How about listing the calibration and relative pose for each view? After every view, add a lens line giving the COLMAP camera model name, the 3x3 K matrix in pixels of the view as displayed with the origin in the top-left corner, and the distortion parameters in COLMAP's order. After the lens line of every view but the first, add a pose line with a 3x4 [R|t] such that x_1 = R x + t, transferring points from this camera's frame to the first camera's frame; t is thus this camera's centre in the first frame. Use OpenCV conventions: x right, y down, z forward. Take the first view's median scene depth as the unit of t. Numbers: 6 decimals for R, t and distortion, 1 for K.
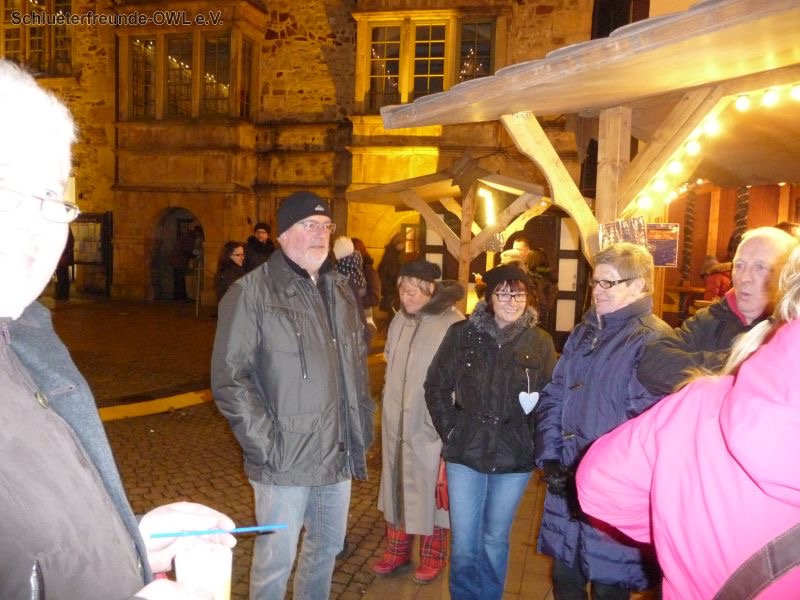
lens RADIAL K [[646.4, 0, 400.2], [0, 646.4, 298.9], [0, 0, 1]] dist [-0.067223, 0.023856]
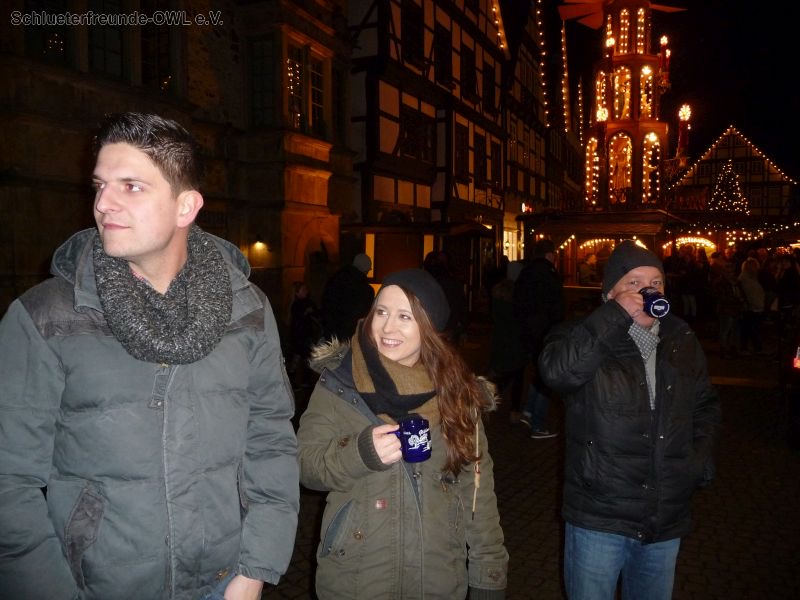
lens RADIAL K [[646.4, 0, 400.1], [0, 646.4, 299.6], [0, 0, 1]] dist [-0.067223, 0.023856]
pose [[0.204750, -0.102736, 0.973408, -0.915207], [0.093369, 0.991992, 0.085057, -0.092242], [-0.974351, 0.073471, 0.212702, 0.598218]]
